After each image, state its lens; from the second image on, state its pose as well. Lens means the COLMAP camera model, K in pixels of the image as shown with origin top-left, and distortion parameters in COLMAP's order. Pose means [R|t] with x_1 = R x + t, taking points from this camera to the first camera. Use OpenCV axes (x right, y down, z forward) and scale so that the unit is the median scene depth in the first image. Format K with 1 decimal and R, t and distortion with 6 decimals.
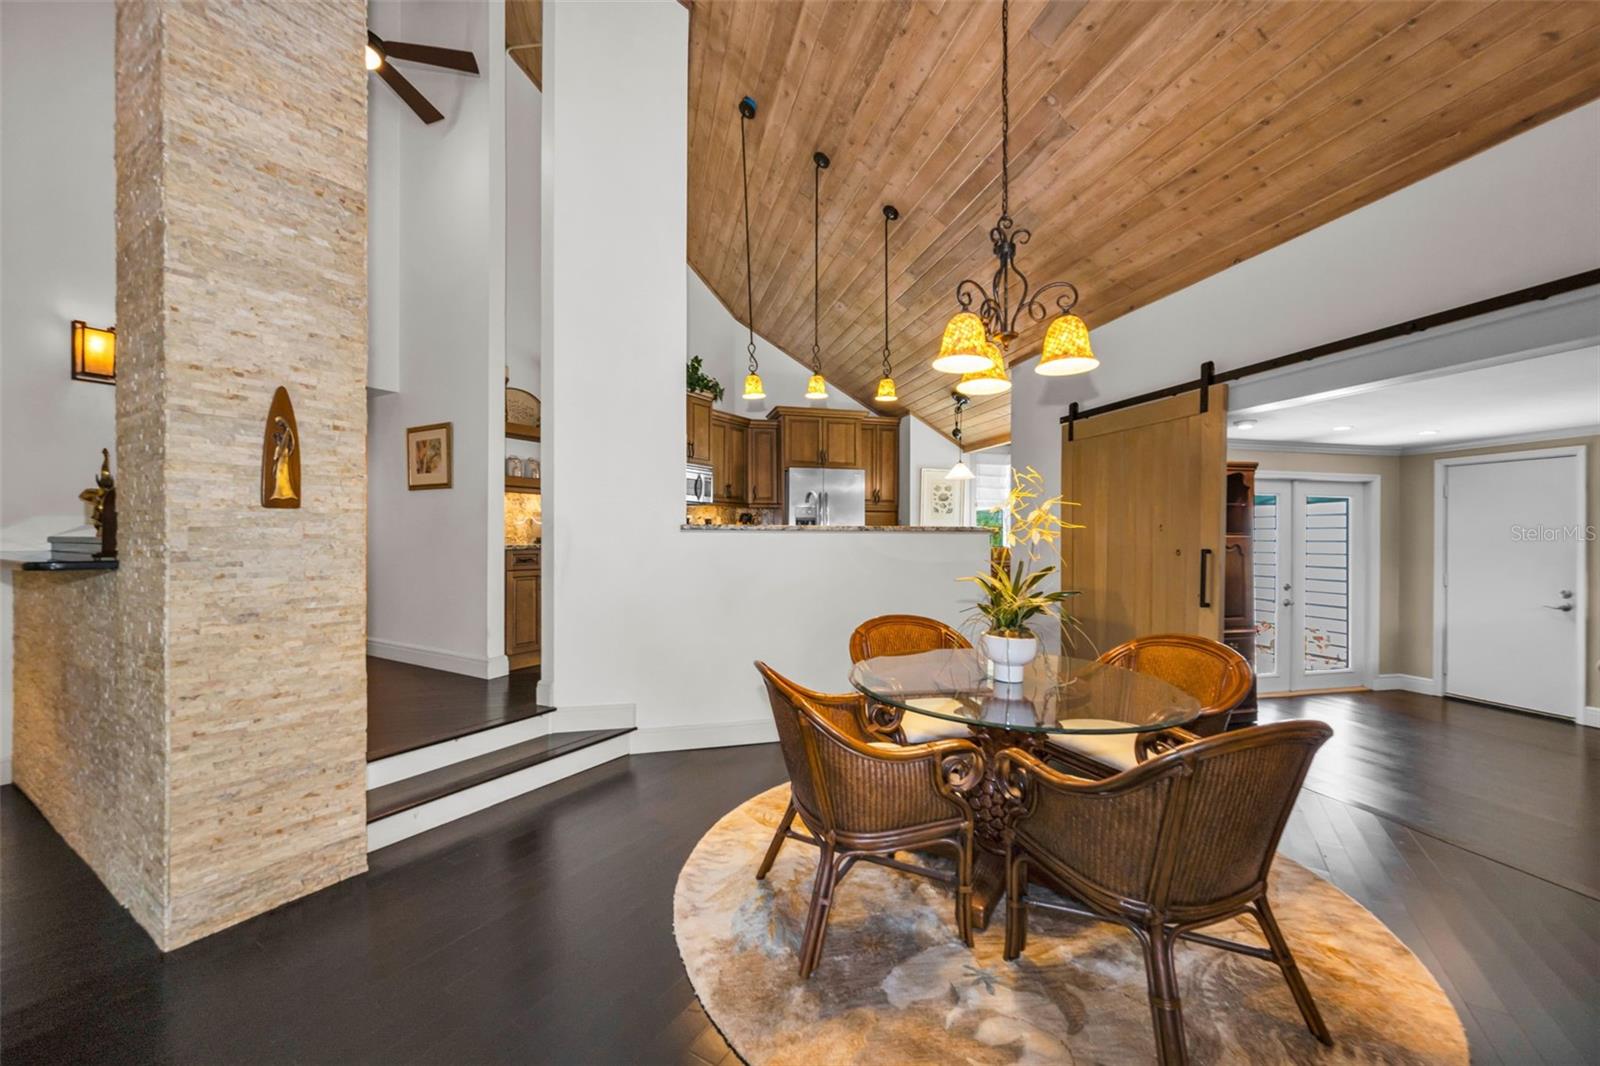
lens RADIAL K [[629.3, 0, 799.3], [0, 629.3, 534.9], [0, 0, 1]] dist [0.000029, 0.000106]
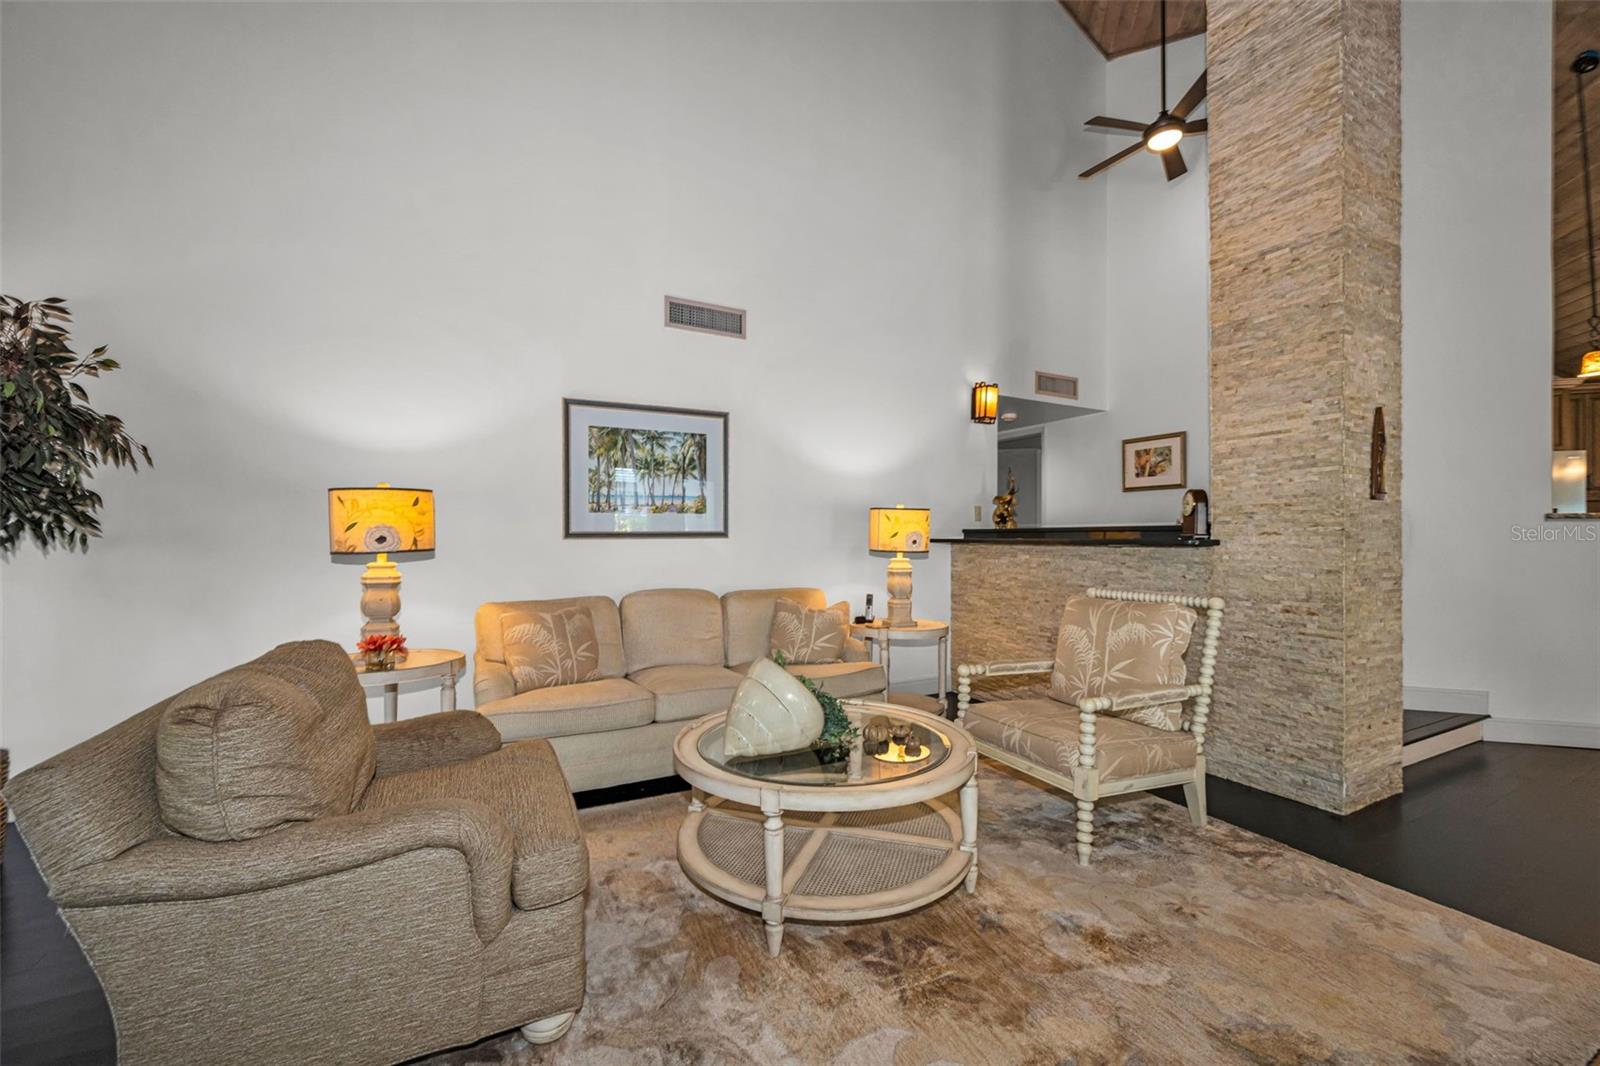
lens RADIAL K [[631.9, 0, 797.5], [0, 631.9, 539.2], [0, 0, 1]] dist [-0.000219, 0.000057]
pose [[0.859070, 0.000734, -0.511857, -0.825045], [0.000136, 0.999999, 0.001662, 0.025542], [0.511858, -0.001497, 0.859069, -0.526094]]
